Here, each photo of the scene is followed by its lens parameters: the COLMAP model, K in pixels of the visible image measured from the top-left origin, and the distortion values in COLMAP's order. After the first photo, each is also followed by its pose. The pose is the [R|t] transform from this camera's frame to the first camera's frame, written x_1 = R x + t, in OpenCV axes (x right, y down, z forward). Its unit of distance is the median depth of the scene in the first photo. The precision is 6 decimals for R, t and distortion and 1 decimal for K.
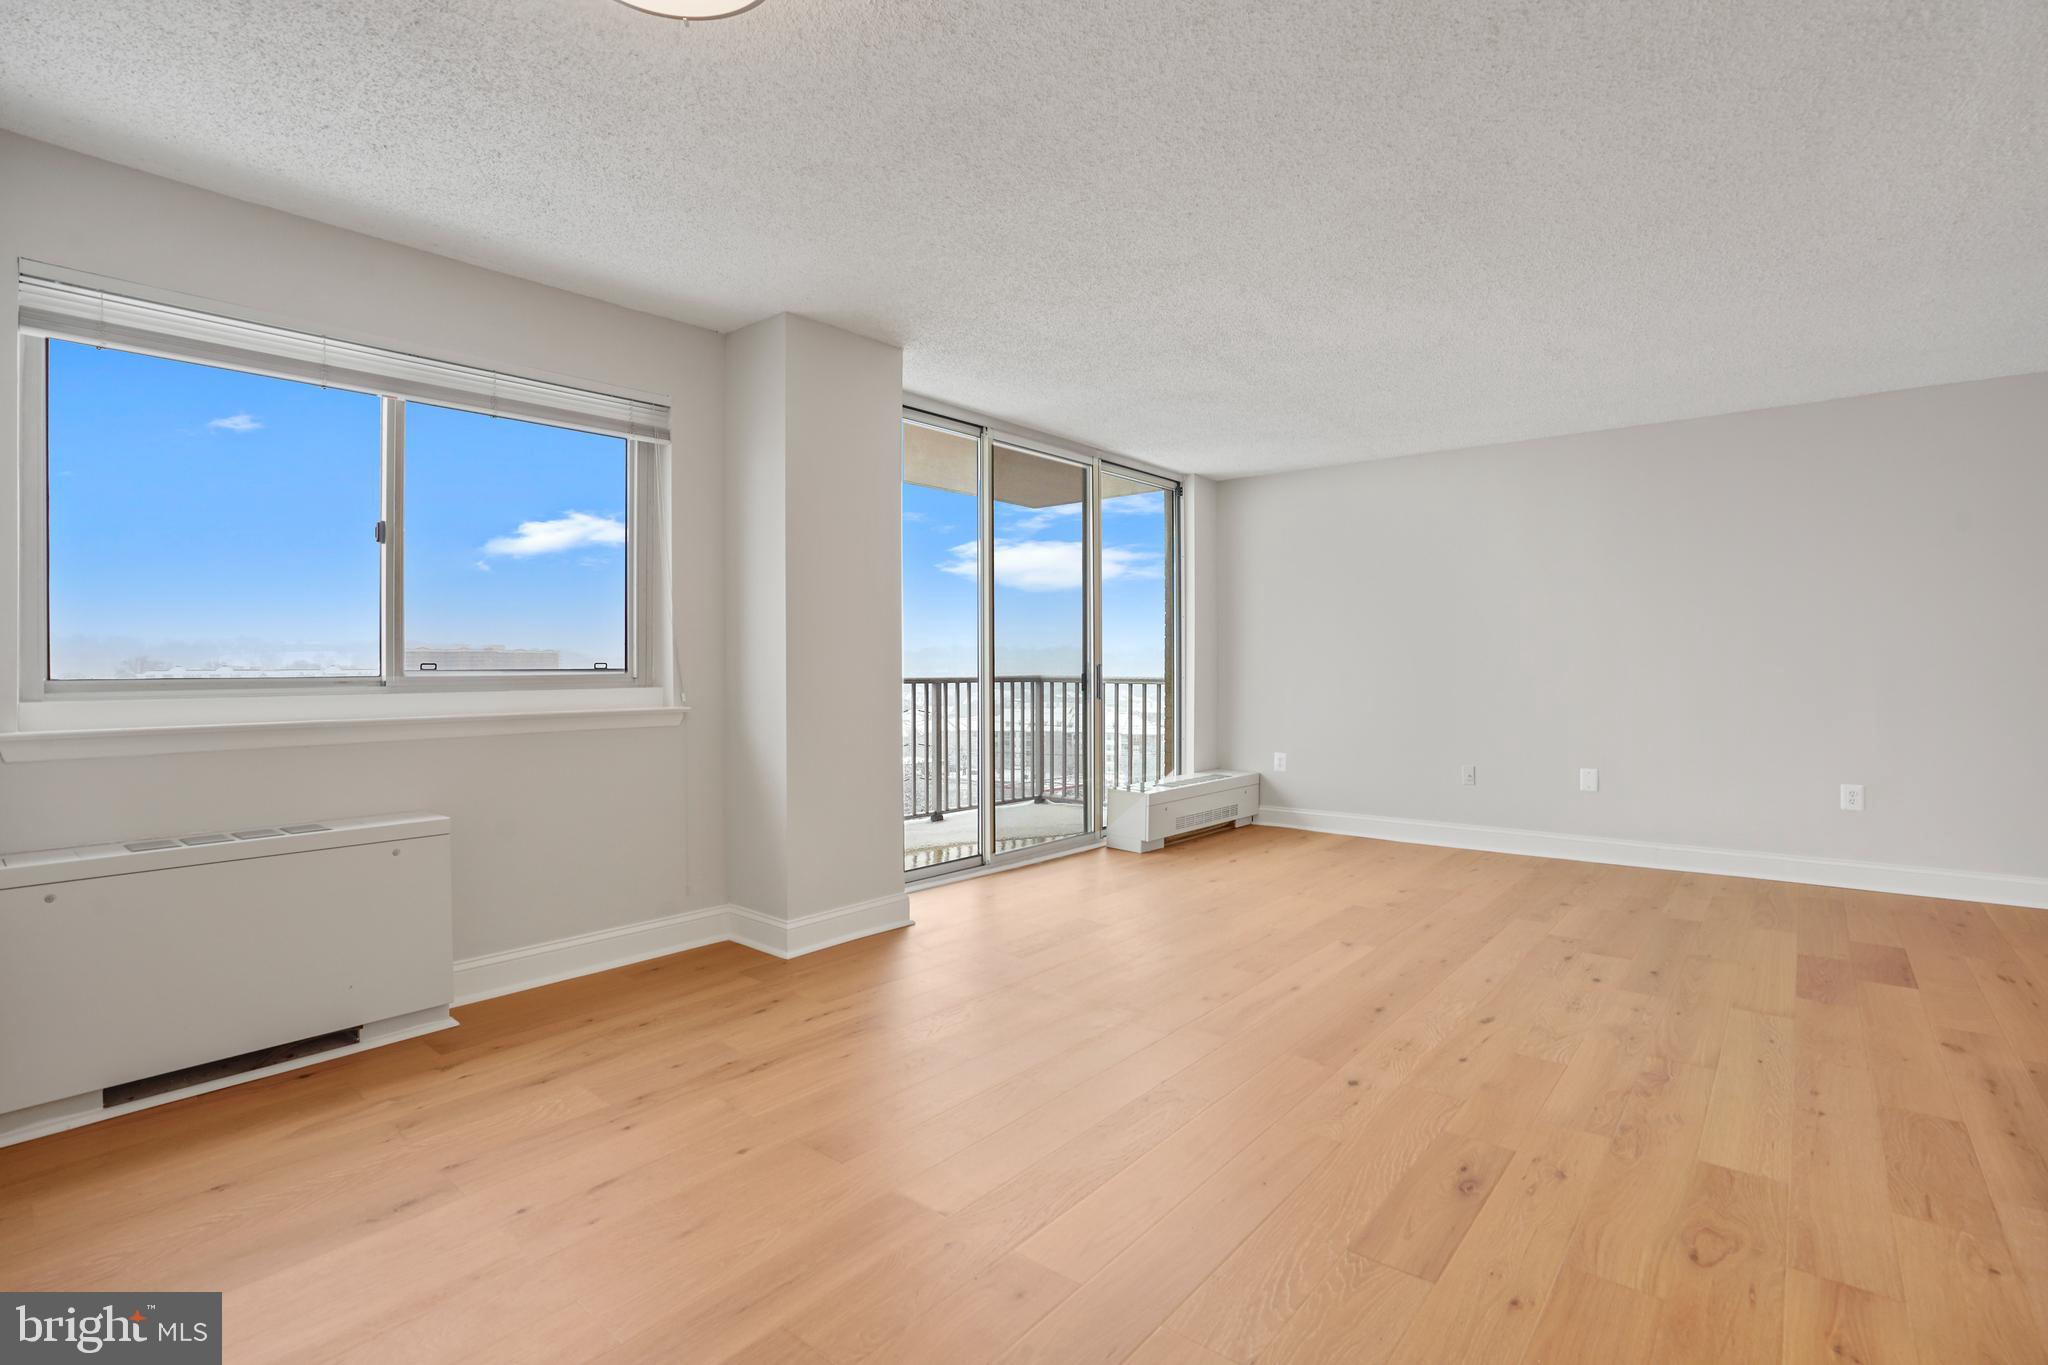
lens RADIAL K [[968.4, 0, 1005.1], [0, 968.4, 672.7], [0, 0, 1]] dist [-0.050598, 0.018037]
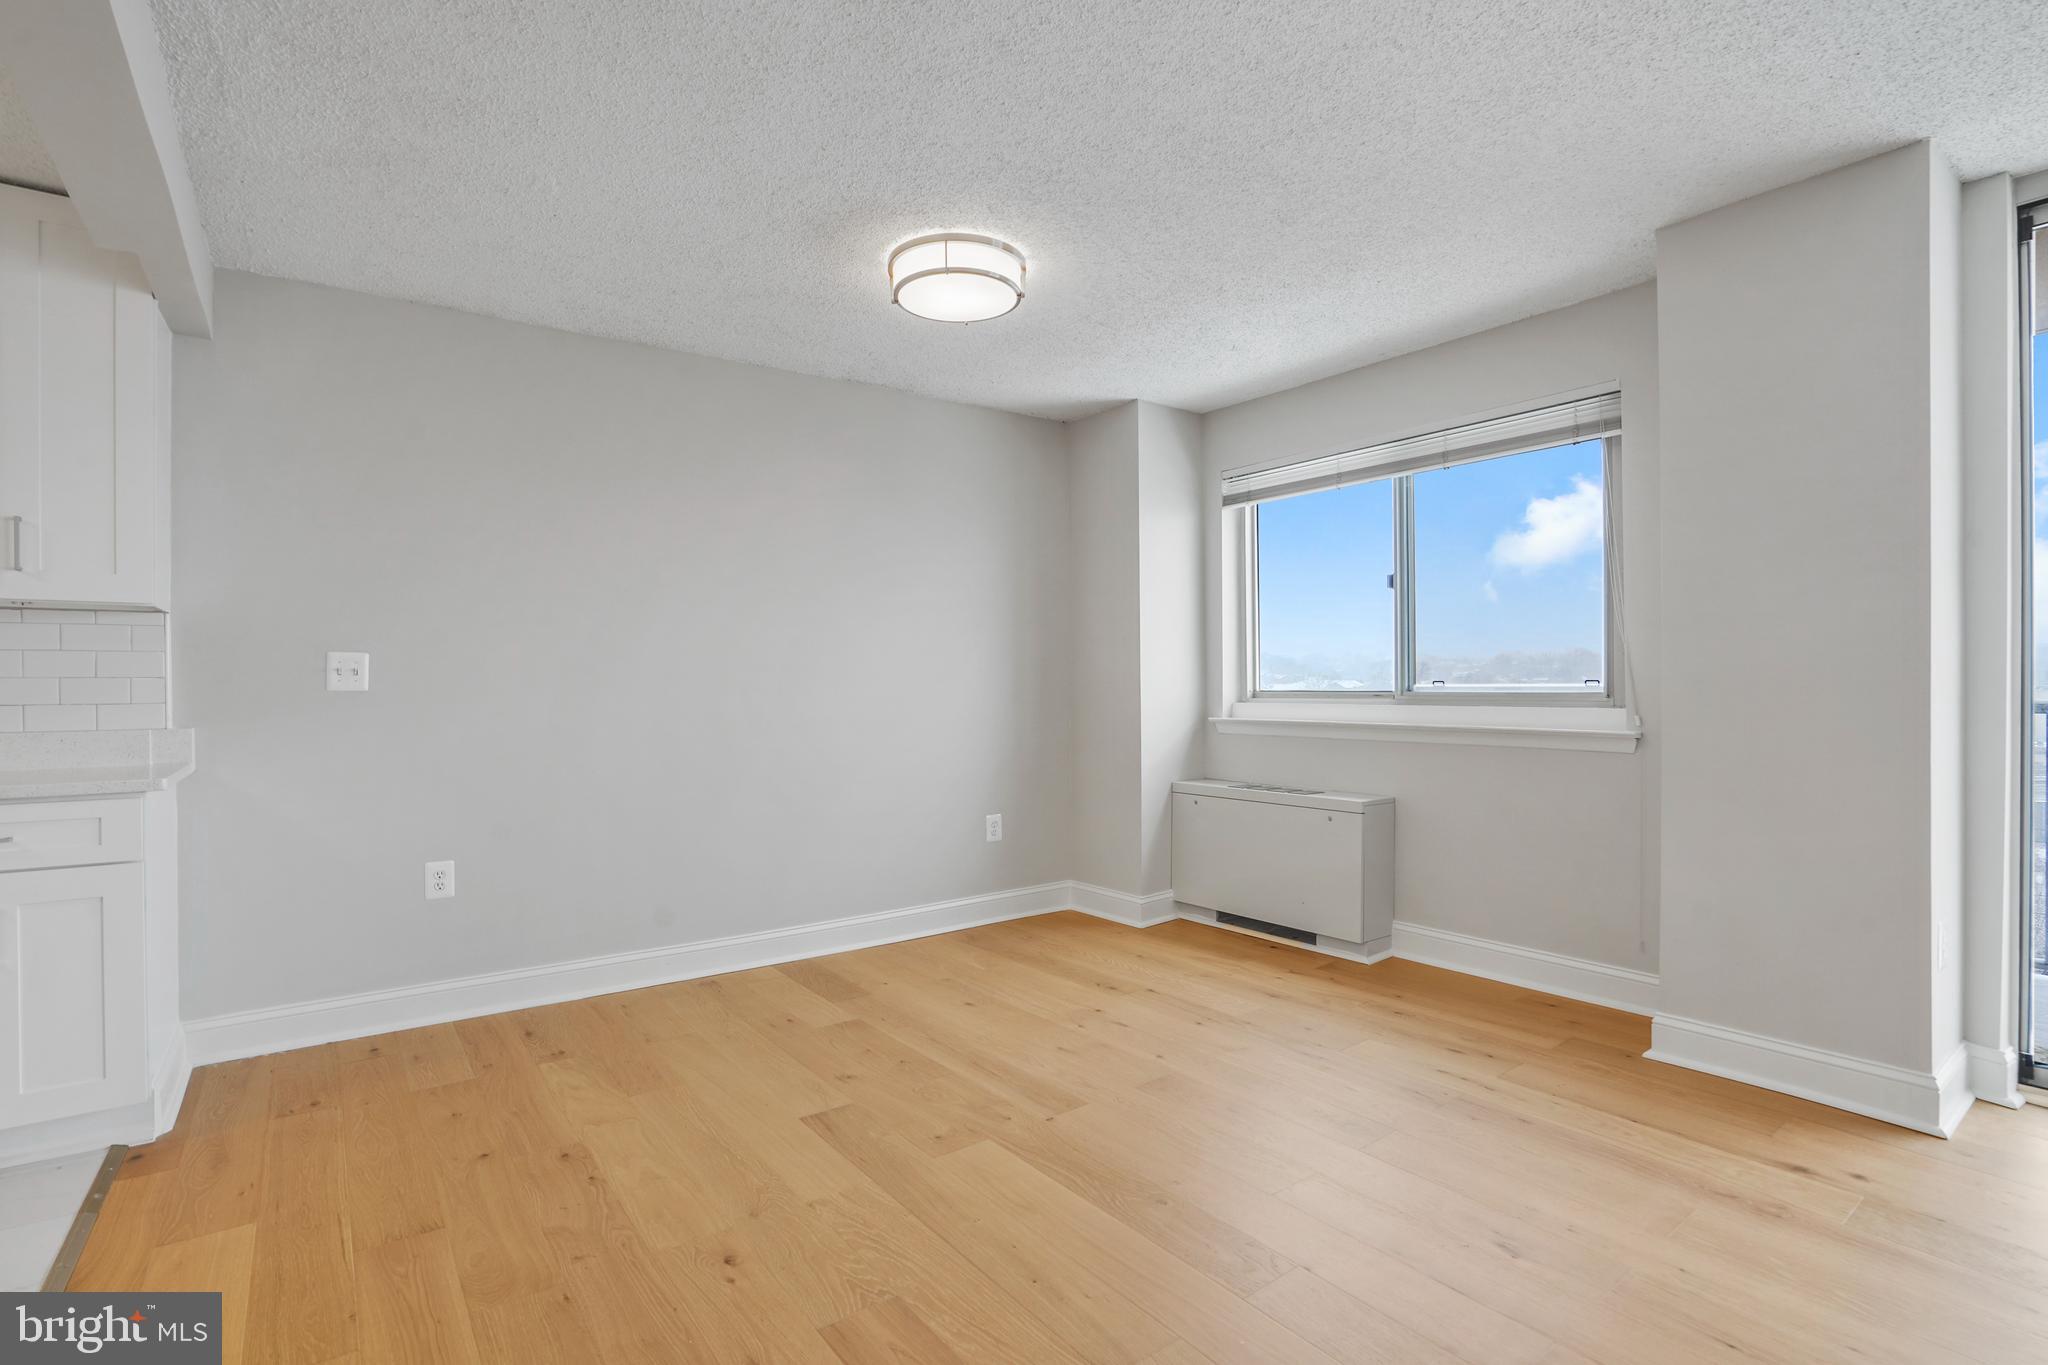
lens RADIAL K [[976.2, 0, 1019.2], [0, 976.2, 687.7], [0, 0, 1]] dist [-0.053595, 0.019810]
pose [[-0.225811, 0.008298, -0.974136, 0.844283], [-0.002976, 0.999953, 0.009208, -0.013047], [0.974167, 0.004978, -0.225776, 0.884263]]
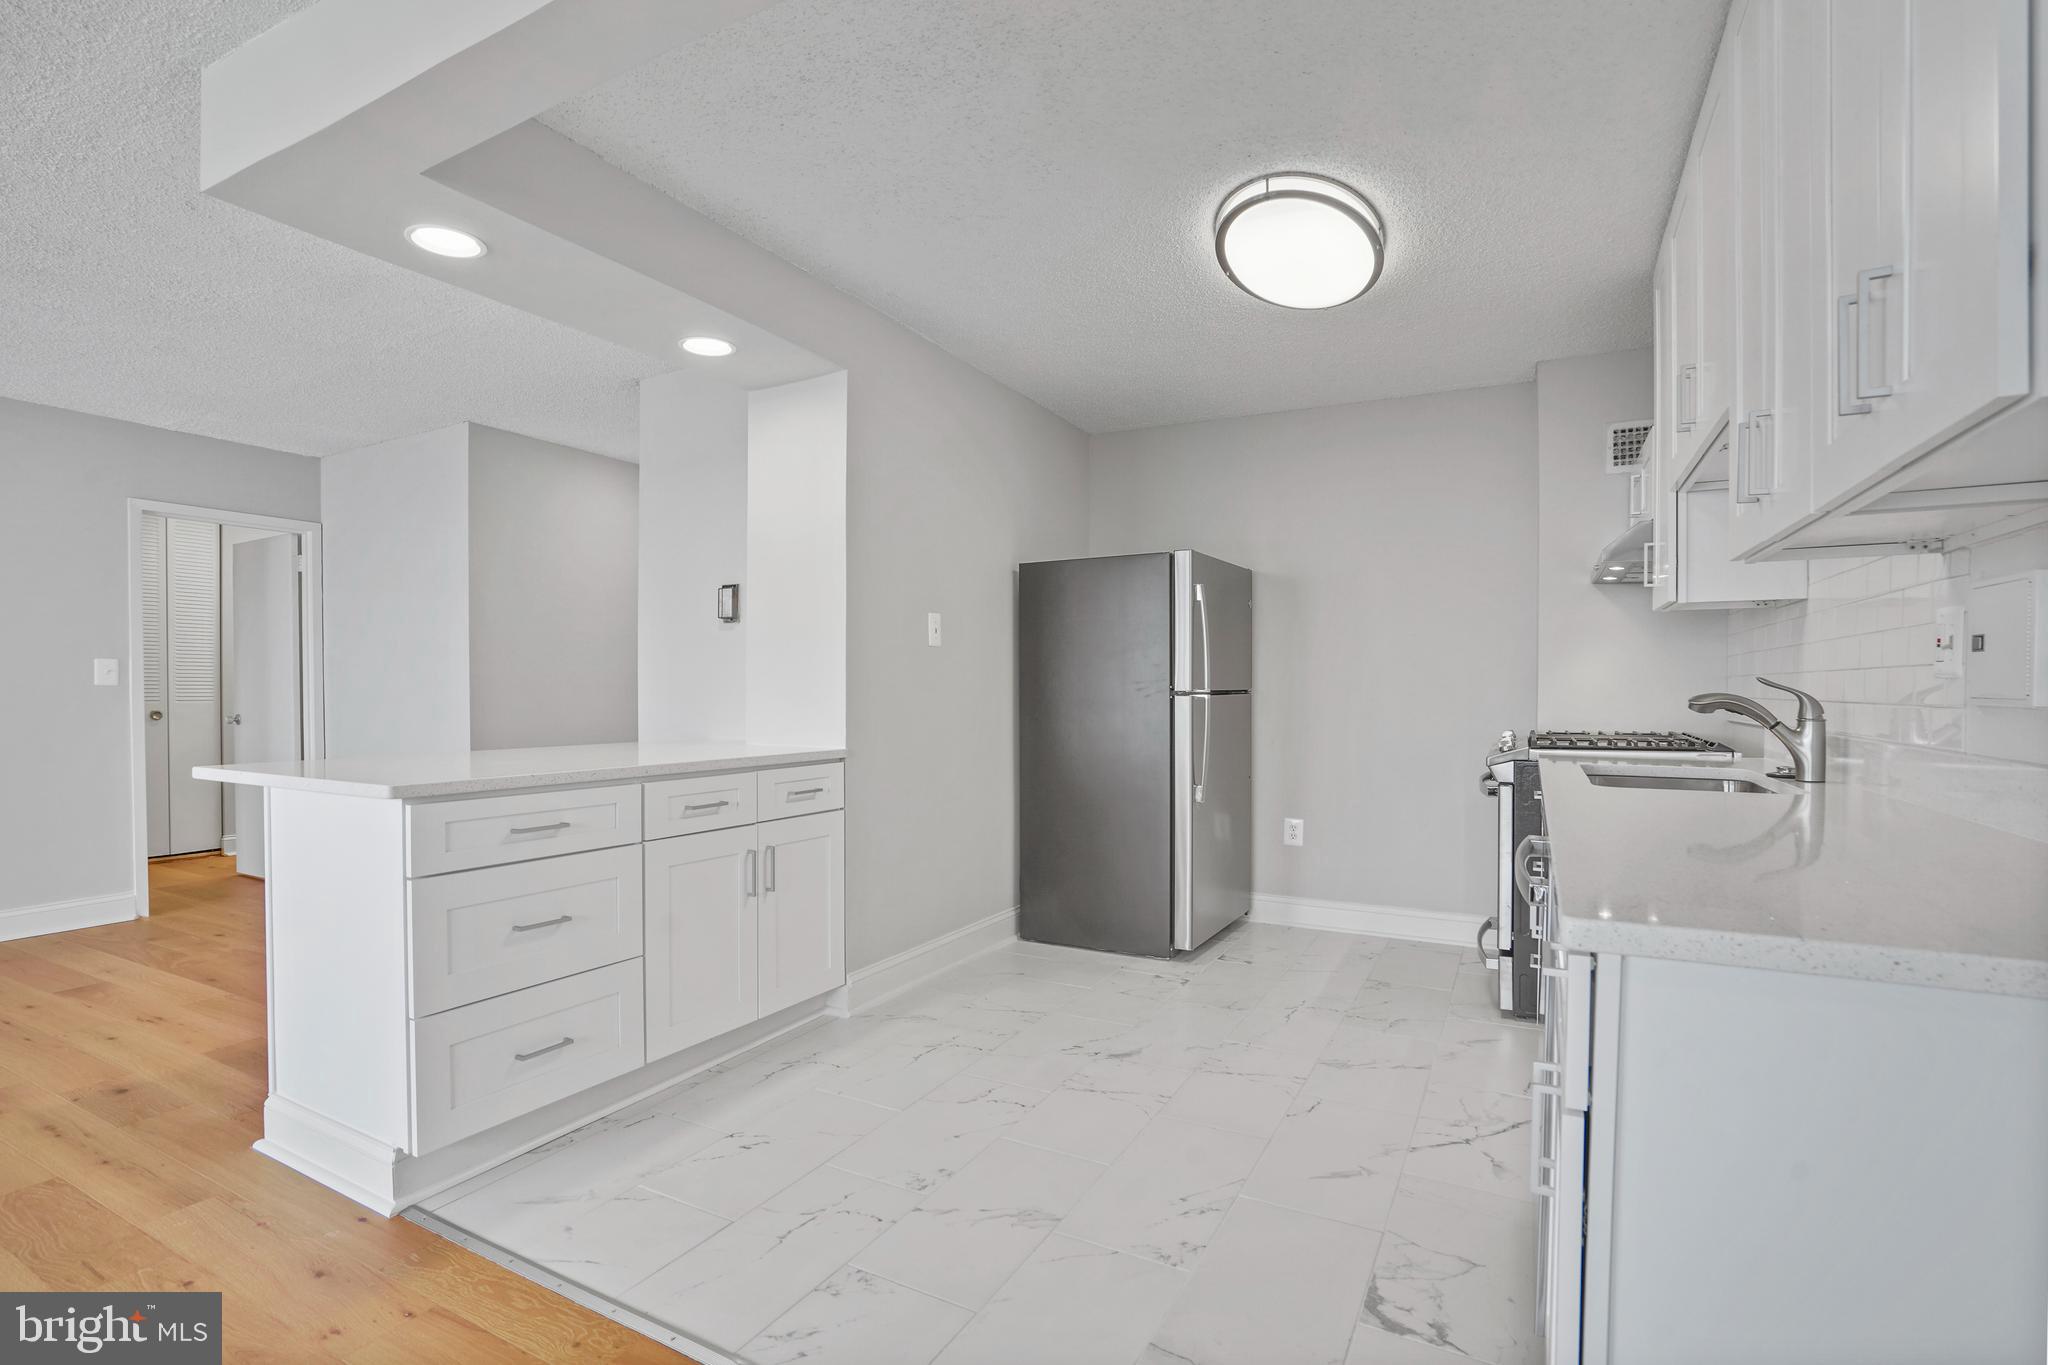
lens RADIAL K [[969.5, 0, 1021.8], [0, 969.5, 711.1], [0, 0, 1]] dist [-0.070432, 0.030706]
pose [[-0.209491, -0.017453, 0.977655, -0.076110], [0.011963, 0.999720, 0.020411, 0.001199], [-0.977737, 0.015972, -0.209224, 0.191199]]
